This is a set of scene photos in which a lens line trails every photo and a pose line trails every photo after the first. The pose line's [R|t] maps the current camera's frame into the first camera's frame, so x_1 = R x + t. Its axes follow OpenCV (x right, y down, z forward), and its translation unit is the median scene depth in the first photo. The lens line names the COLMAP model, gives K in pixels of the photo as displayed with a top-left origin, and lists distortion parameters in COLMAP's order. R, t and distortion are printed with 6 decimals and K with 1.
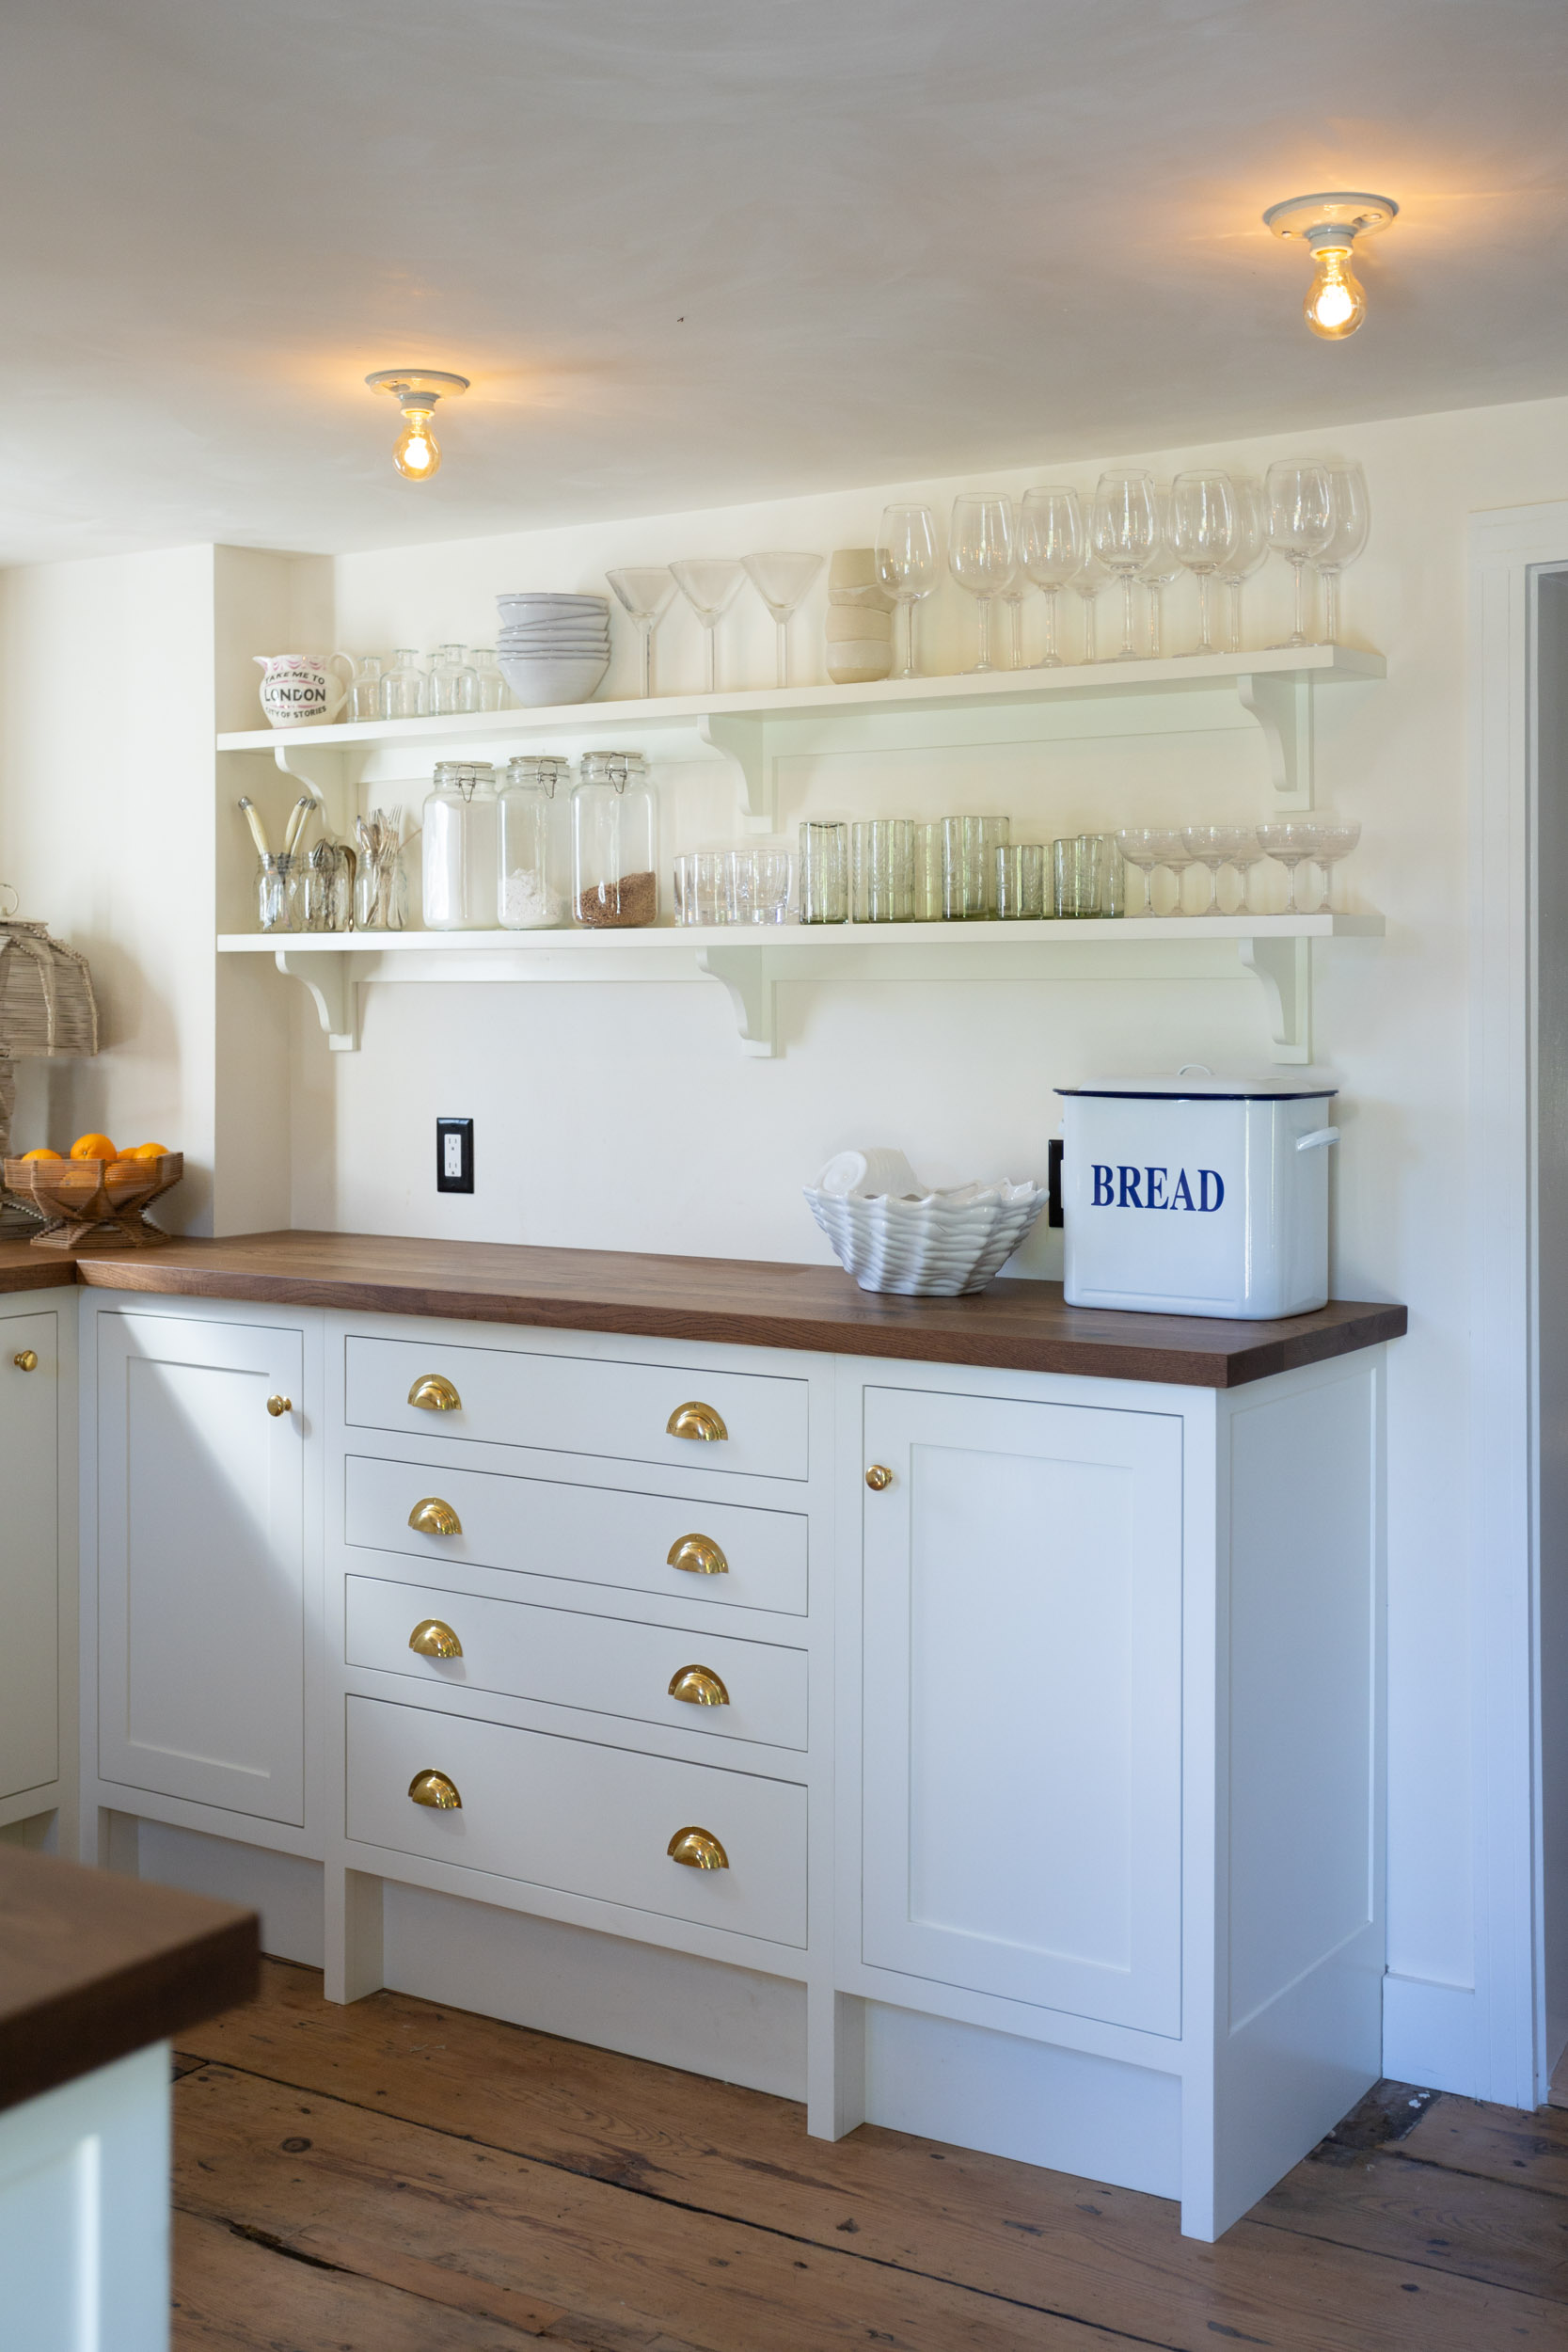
lens RADIAL K [[2596.4, 0, 741.1], [0, 2596.4, 1024.3], [0, 0, 1]] dist [0.006111, 0.000000]
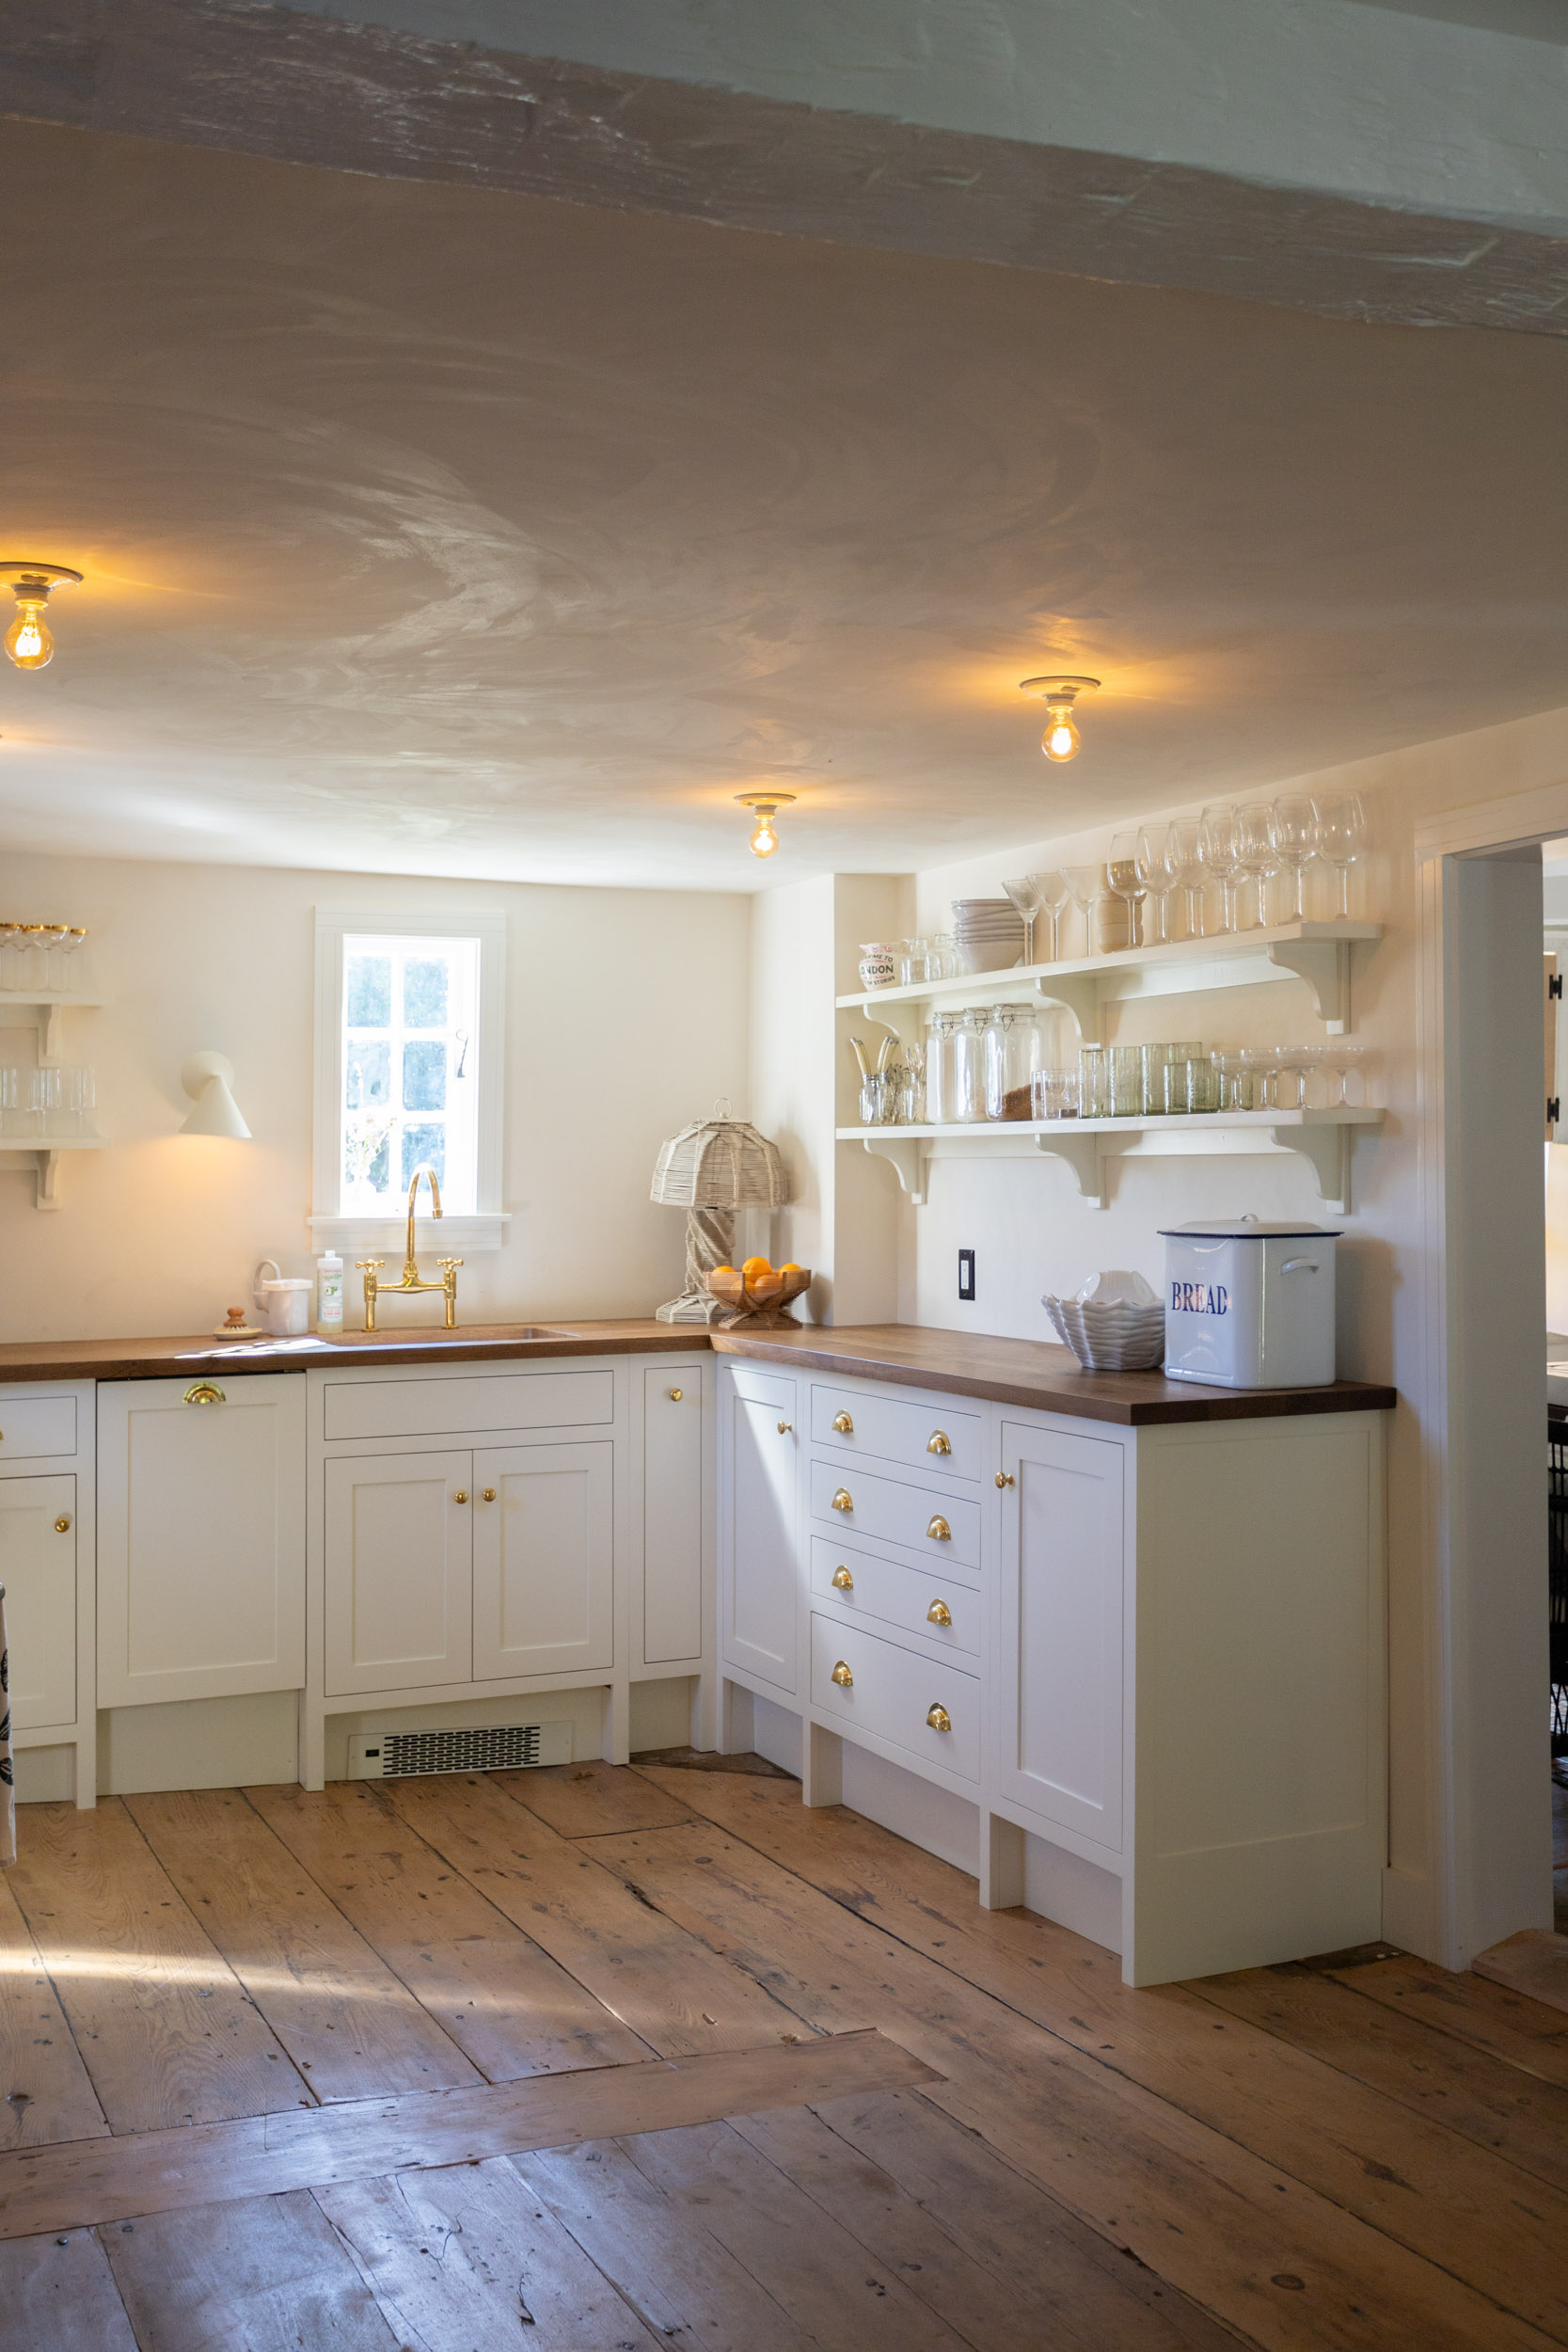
lens RADIAL K [[2312.4, 0, 729.7], [0, 2312.4, 1130.9], [0, 0, 1]] dist [-0.011526, 0.000000]
pose [[0.842839, -0.017164, -0.537892, 0.524145], [0.005779, 0.999722, -0.022846, -0.002365], [0.538134, 0.016147, 0.842704, -0.199768]]
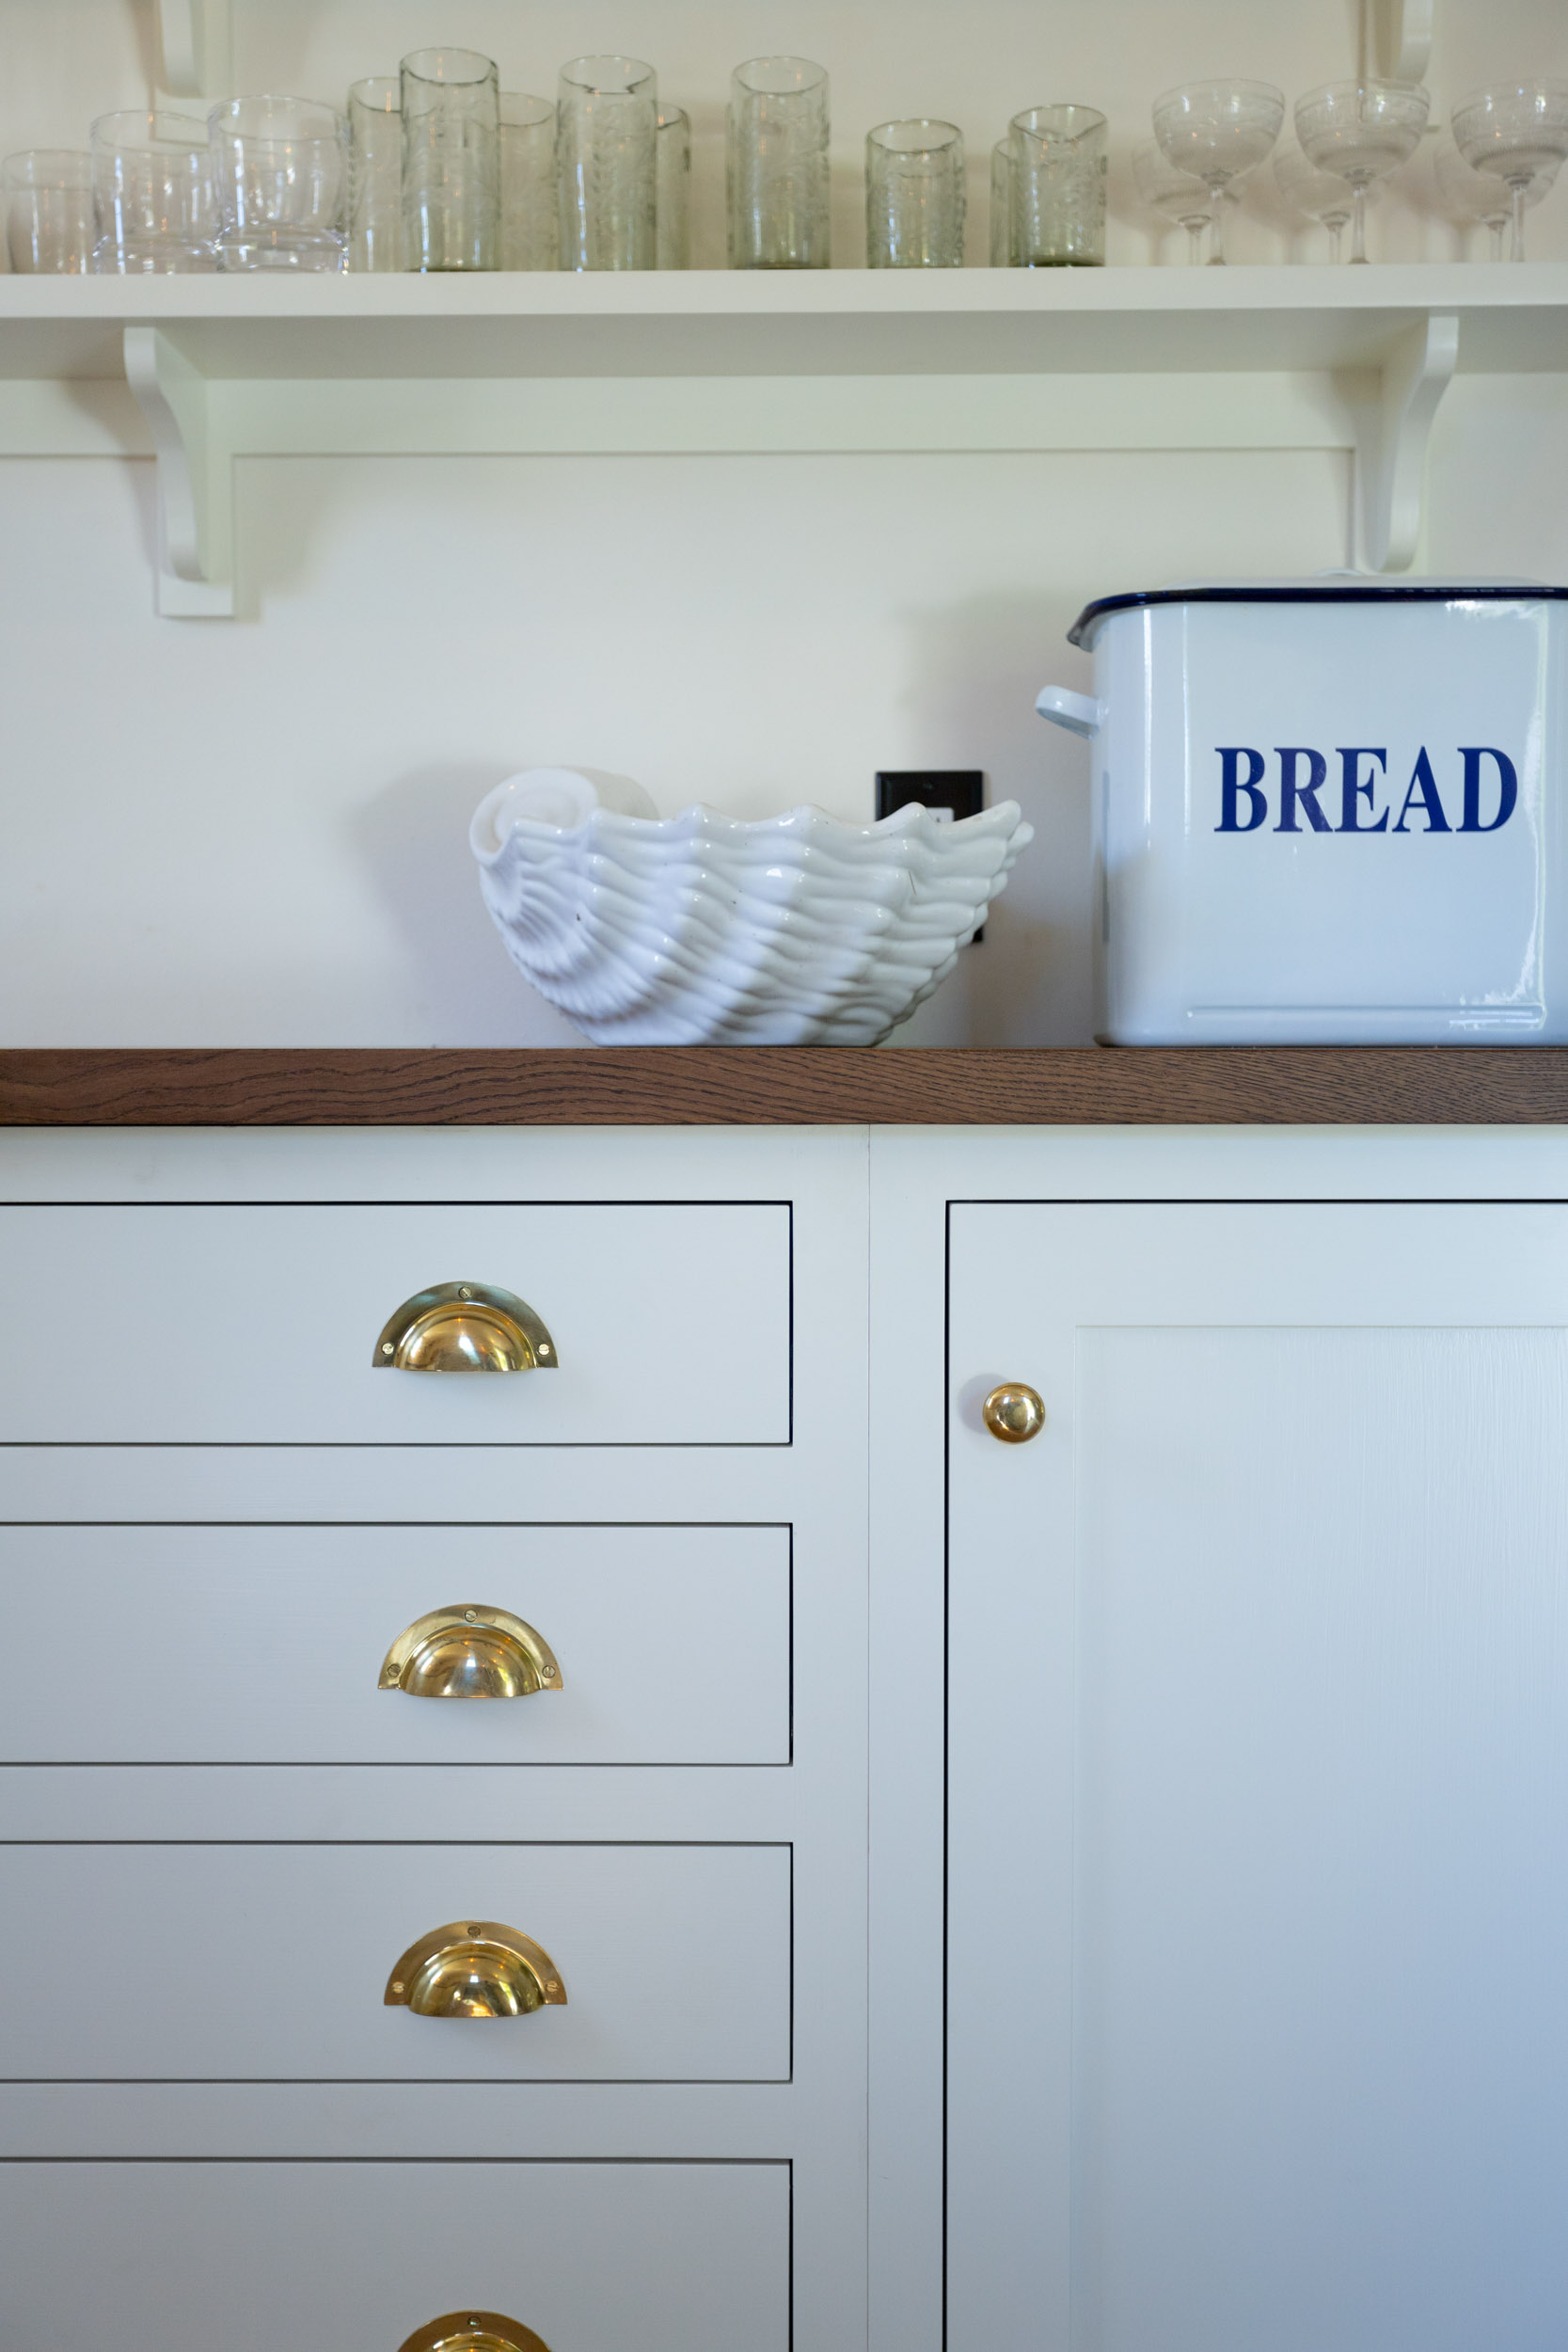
lens RADIAL K [[2596.4, 0, 784.0], [0, 2596.4, 1178.7], [0, 0, 1]] dist [0.006111, 0.000000]
pose [[0.837372, -0.029451, 0.545840, -0.164770], [0.005233, 0.998934, 0.045870, 0.092829], [-0.546609, -0.035554, 0.836633, 0.530285]]
